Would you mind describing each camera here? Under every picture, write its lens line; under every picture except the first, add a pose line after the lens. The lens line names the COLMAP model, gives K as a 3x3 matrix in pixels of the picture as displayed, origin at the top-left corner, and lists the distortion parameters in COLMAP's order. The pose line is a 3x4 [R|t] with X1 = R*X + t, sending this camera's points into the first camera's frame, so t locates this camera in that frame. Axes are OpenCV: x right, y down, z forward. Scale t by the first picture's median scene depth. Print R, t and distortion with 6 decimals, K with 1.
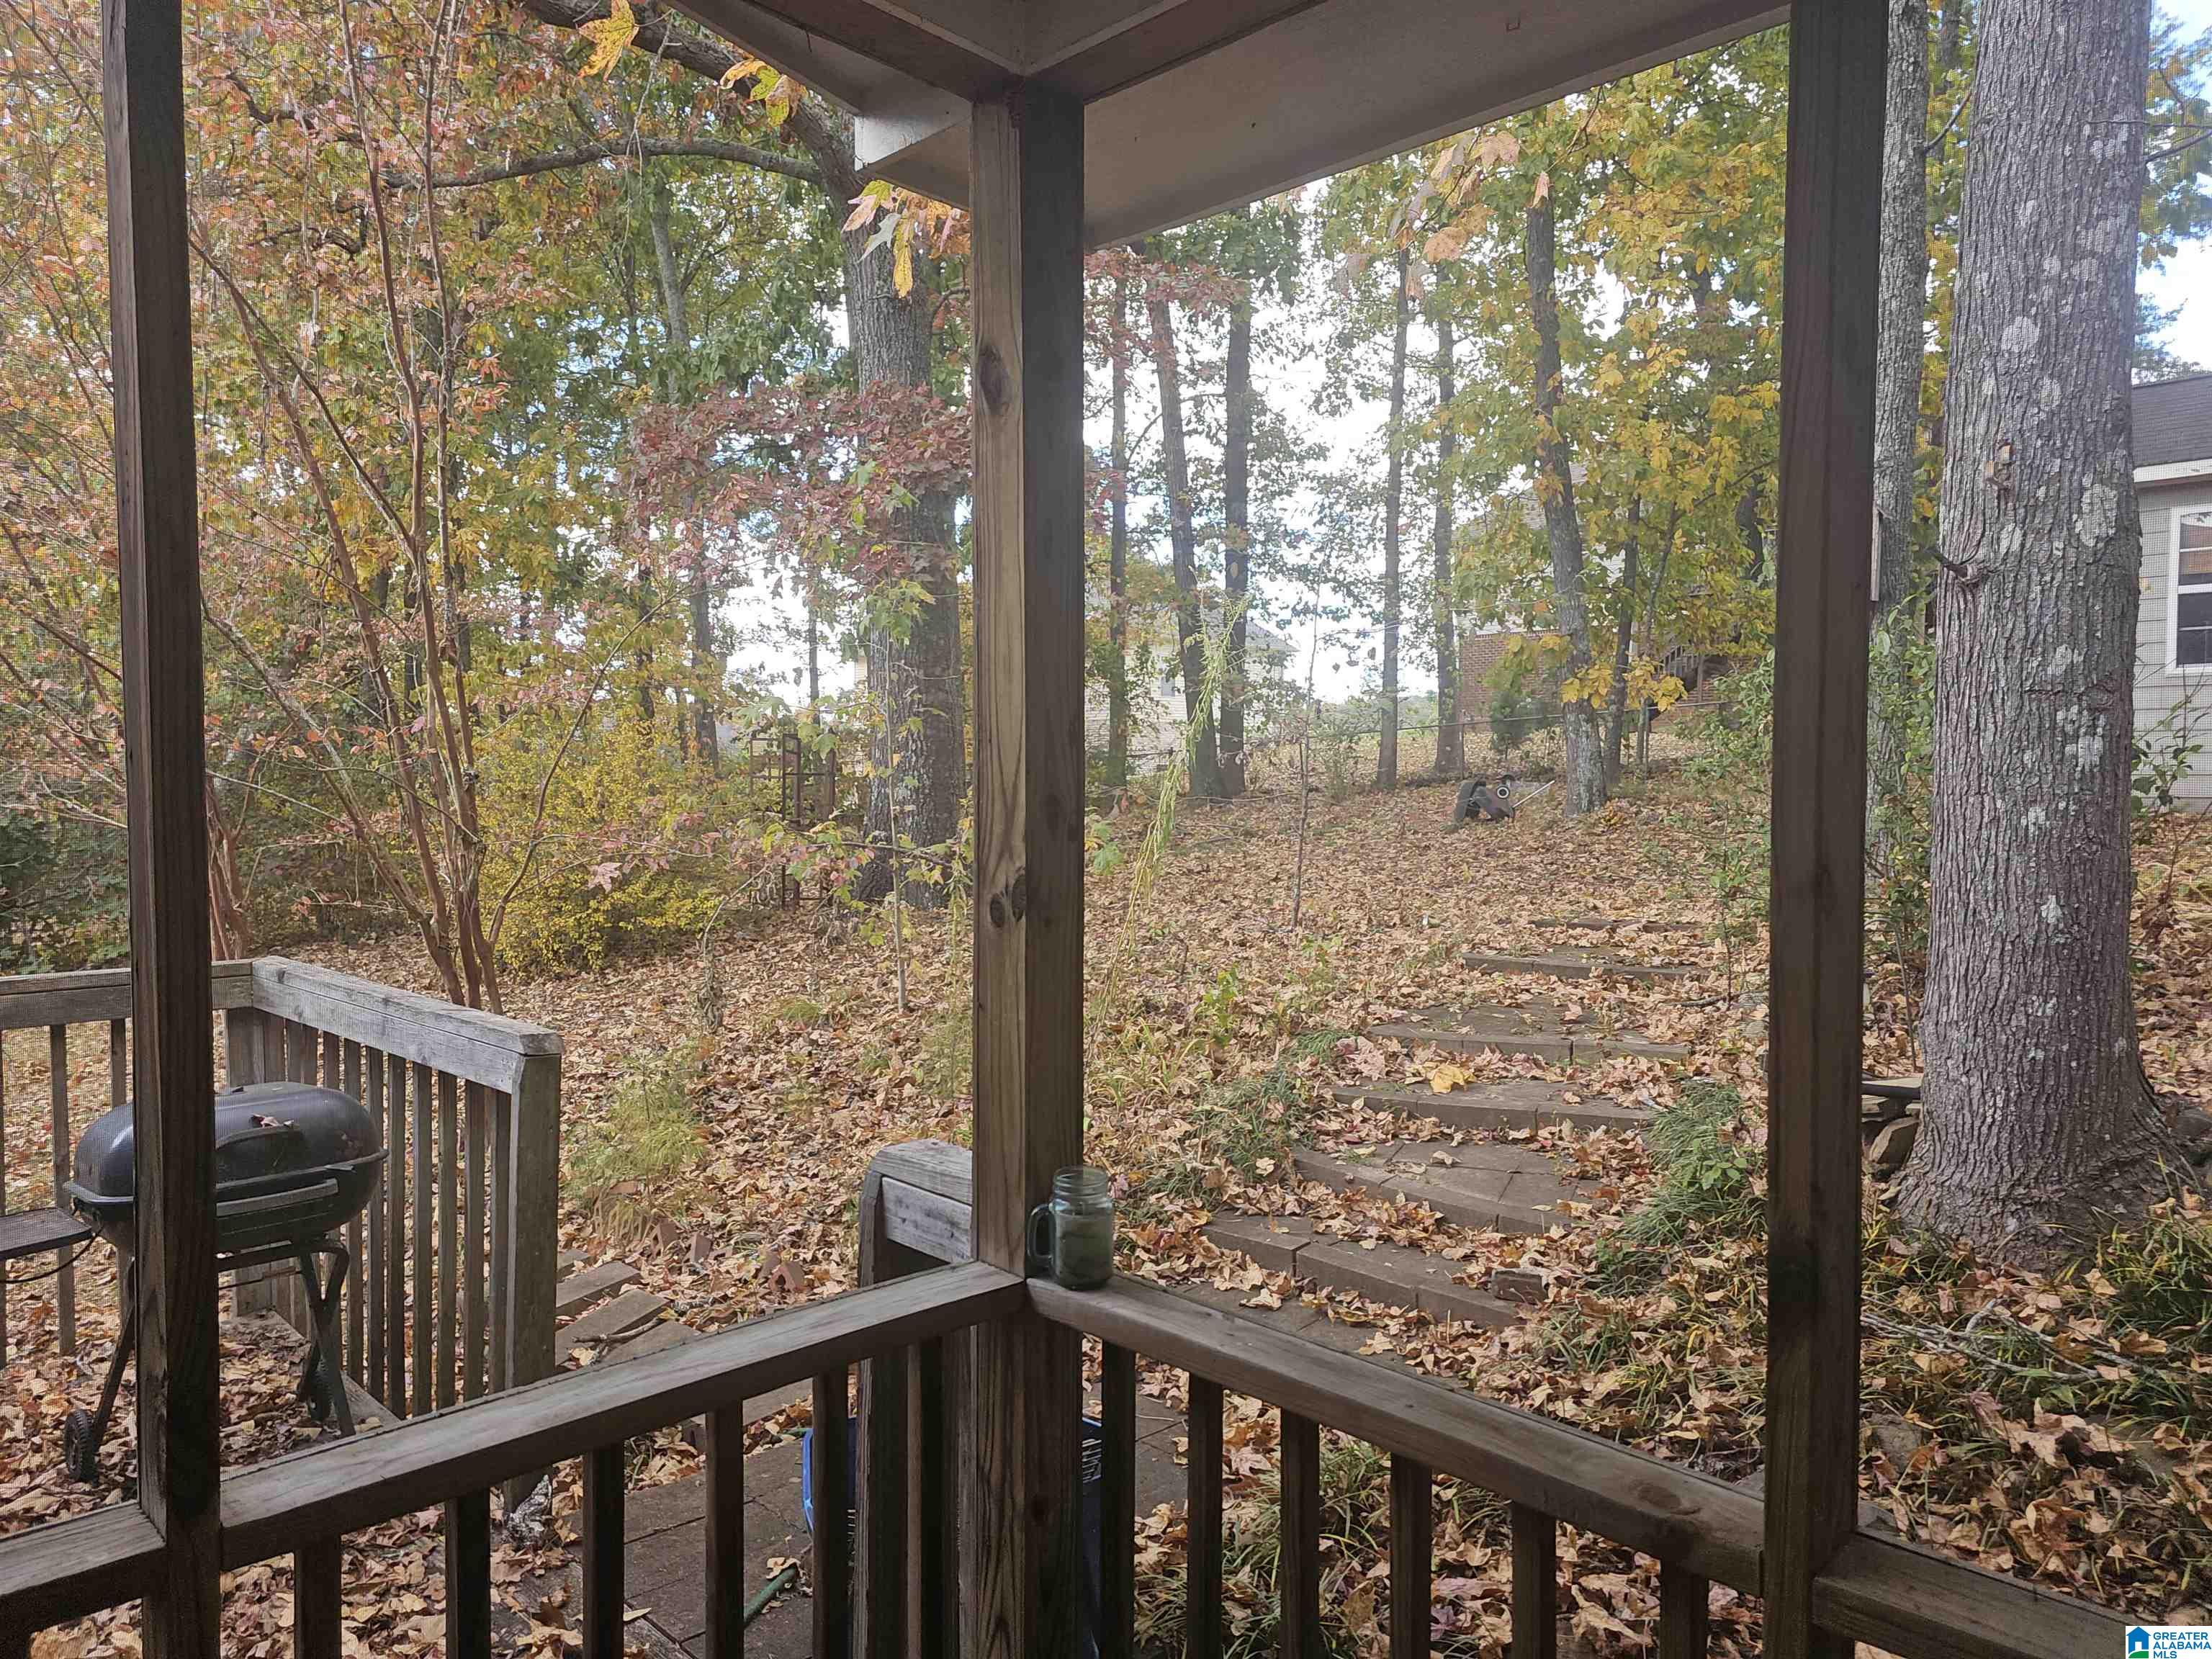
lens RADIAL K [[1476.8, 0, 1105.4], [0, 1476.8, 832.6], [0, 0, 1]] dist [0.028266, -0.021383]
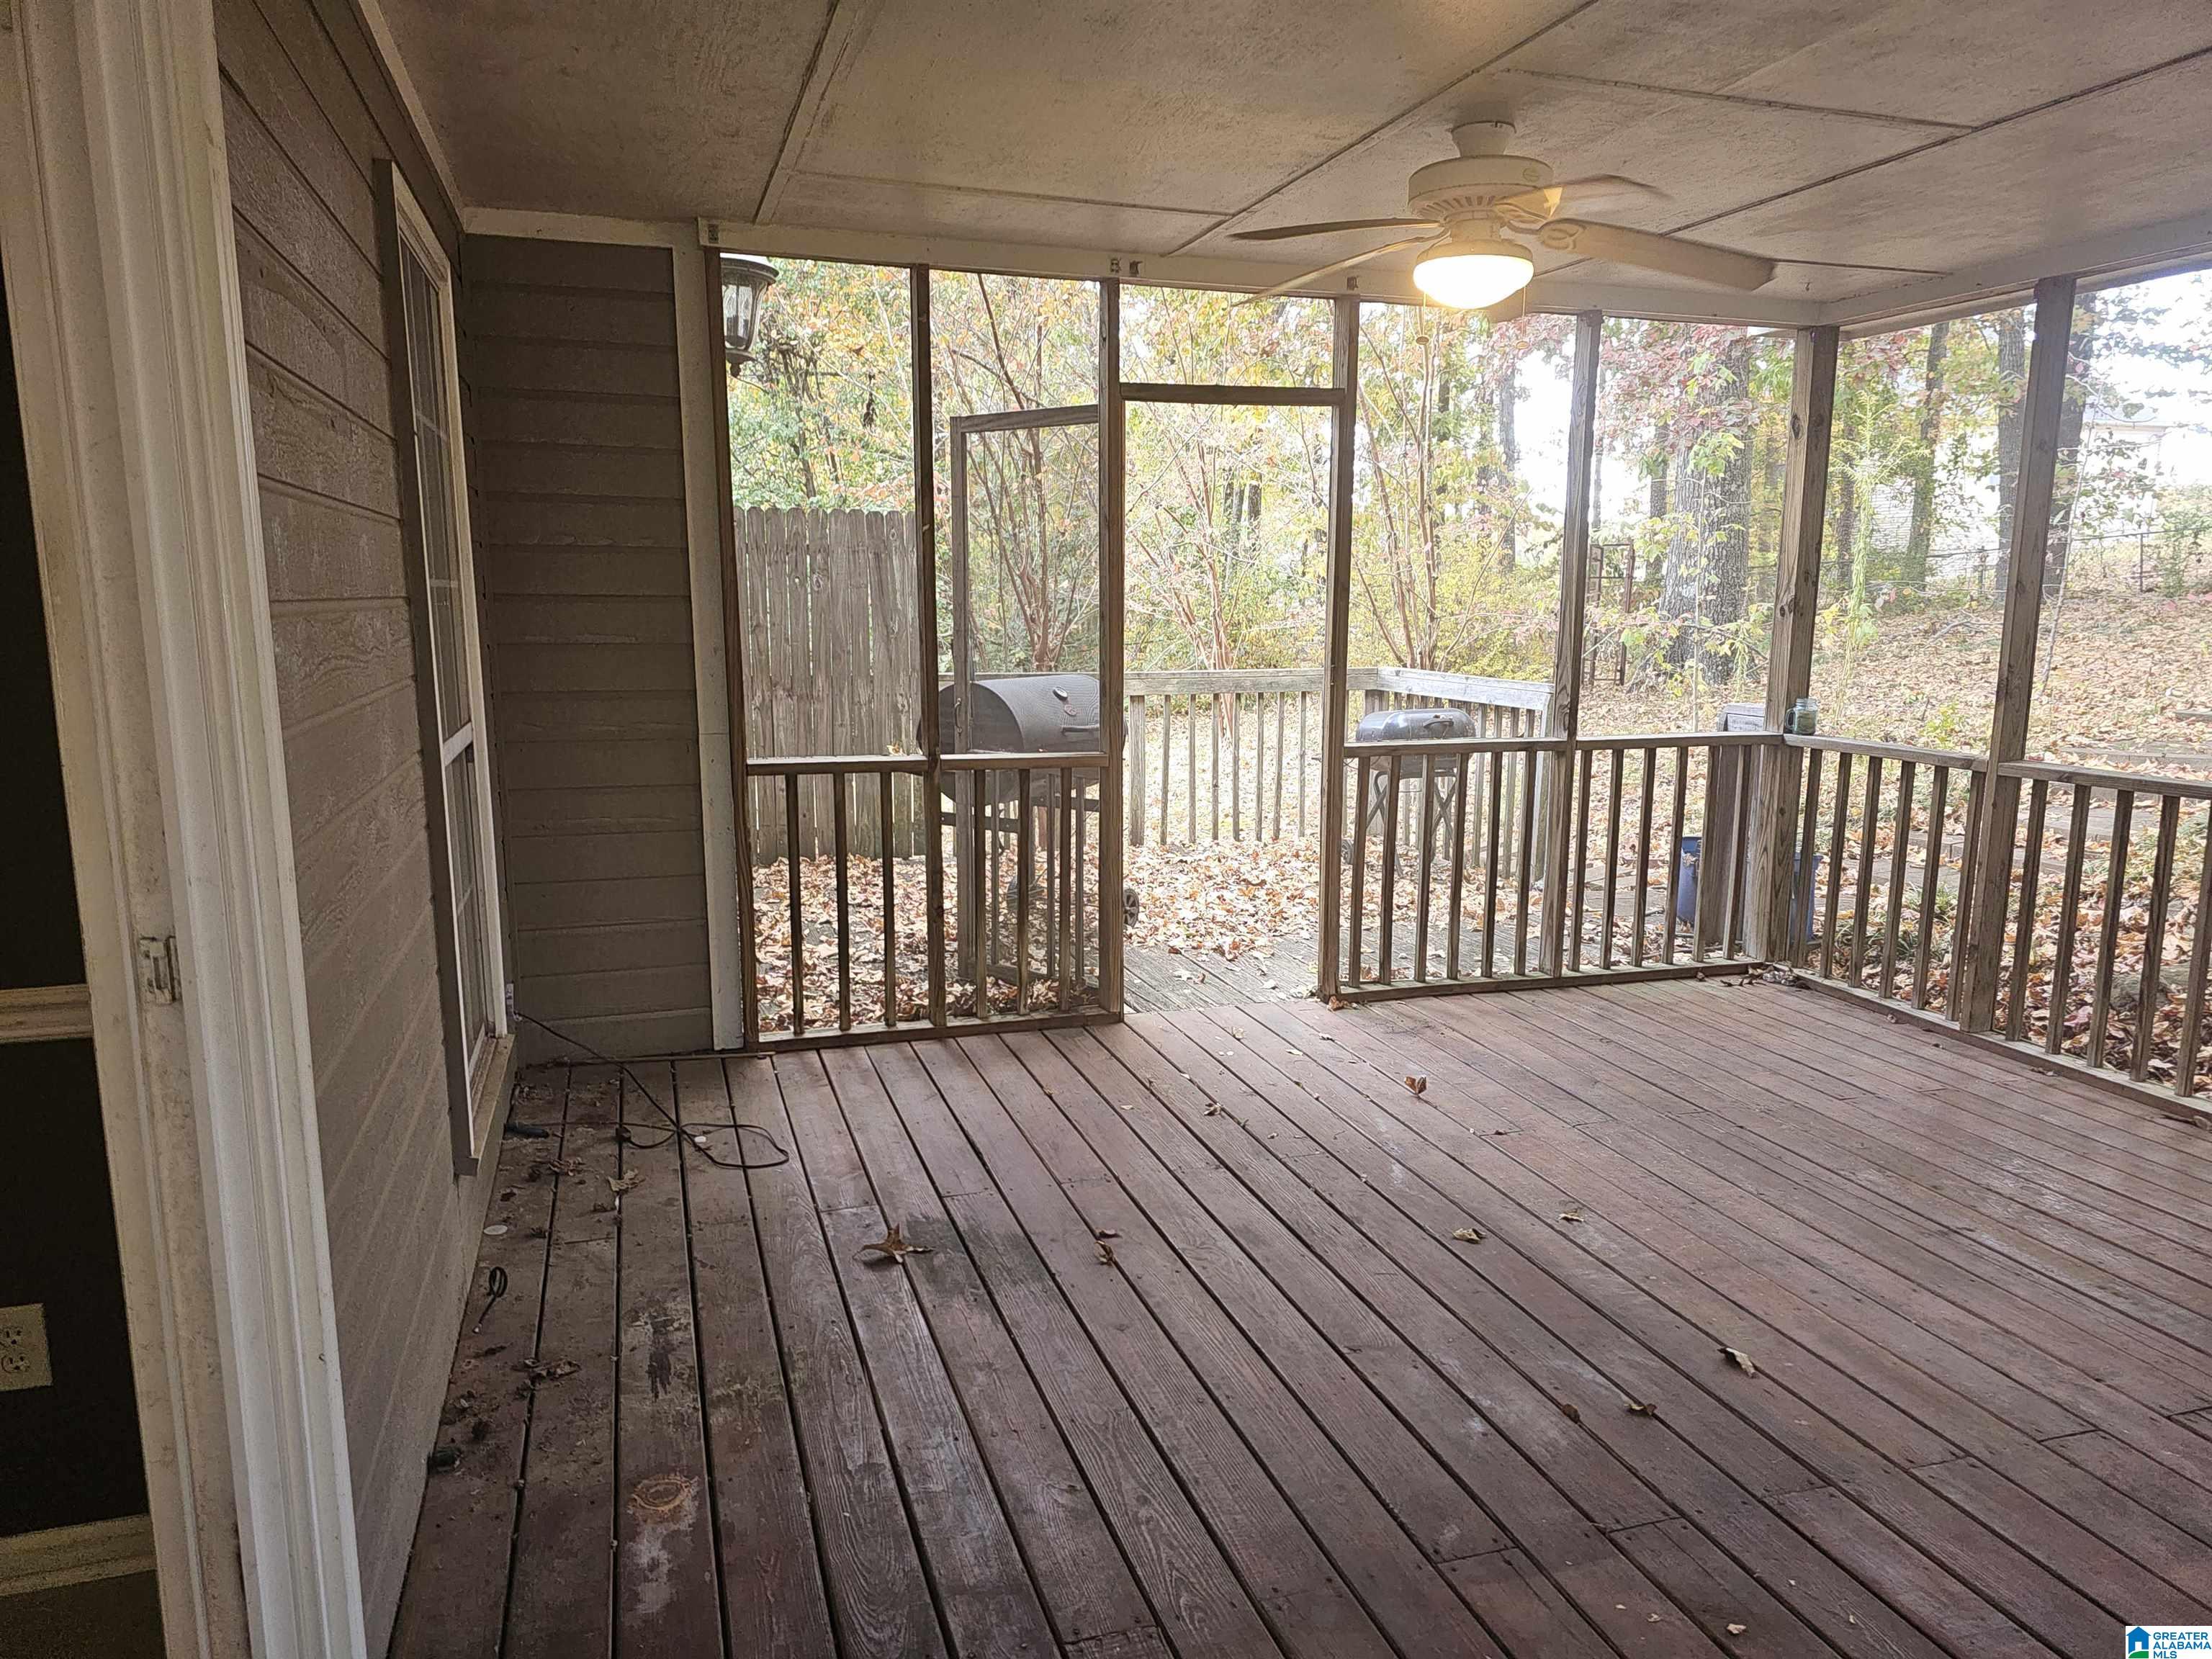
lens RADIAL K [[1476.8, 0, 1081.7], [0, 1476.8, 850.3], [0, 0, 1]] dist [0.028266, -0.021383]
pose [[0.875029, 0.078937, -0.477591, 0.035923], [-0.012052, 0.989861, 0.141524, 0.028449], [0.483921, -0.118082, 0.867109, -0.531110]]
